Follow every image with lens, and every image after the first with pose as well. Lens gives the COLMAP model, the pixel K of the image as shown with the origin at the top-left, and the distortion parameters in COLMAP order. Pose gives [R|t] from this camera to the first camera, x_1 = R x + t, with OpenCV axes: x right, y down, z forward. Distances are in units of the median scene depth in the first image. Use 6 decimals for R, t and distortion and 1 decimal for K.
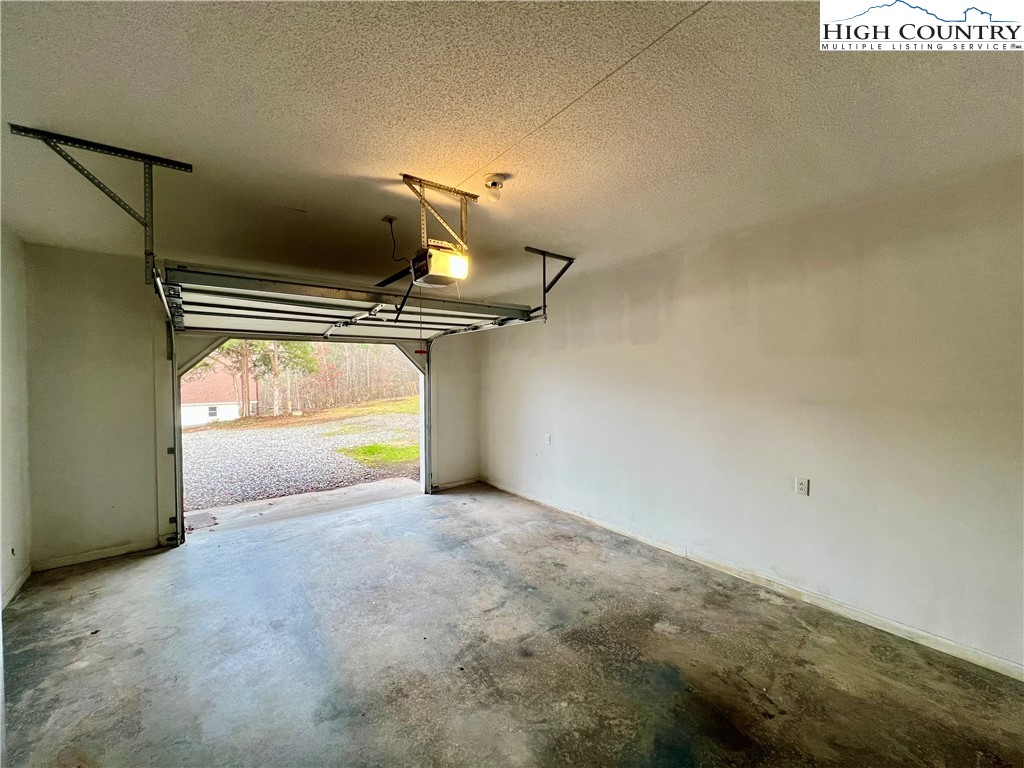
lens RADIAL K [[414.1, 0, 511.5], [0, 414.1, 382.0], [0, 0, 1]] dist [-0.006725, 0.000713]
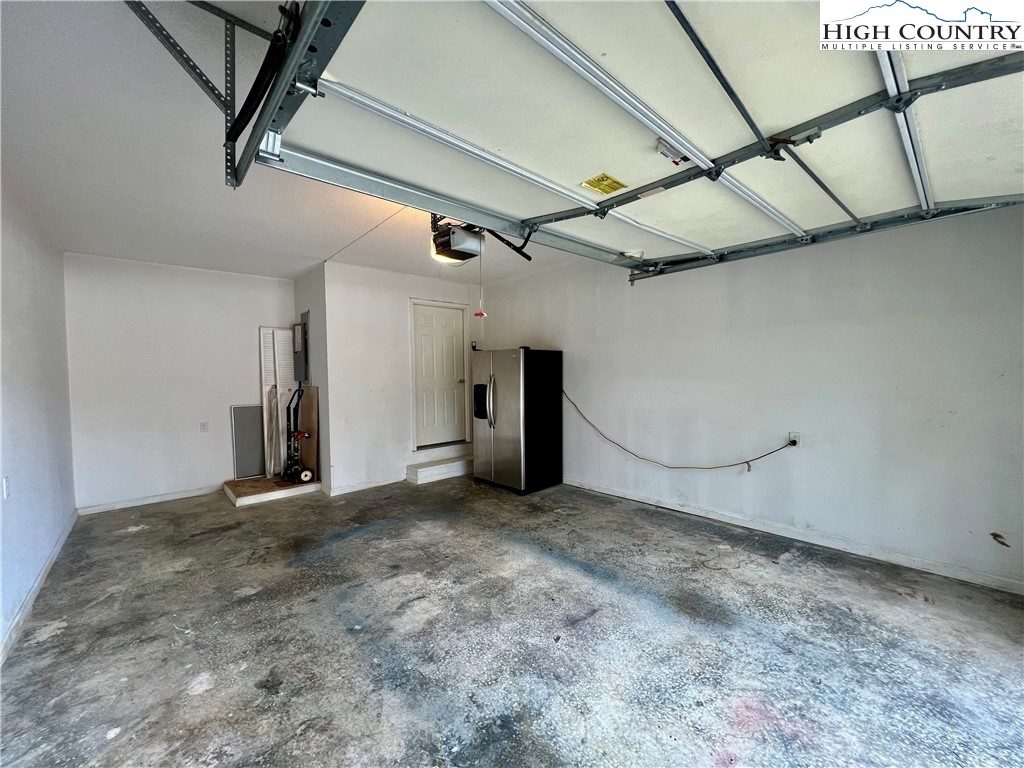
lens RADIAL K [[411.5, 0, 513.0], [0, 411.5, 381.9], [0, 0, 1]] dist [-0.003836, -0.000266]
pose [[-0.997335, 0.026529, -0.067960, -0.218139], [0.023936, 0.998965, 0.038679, 0.049995], [0.068915, 0.036949, -0.996938, 1.955090]]
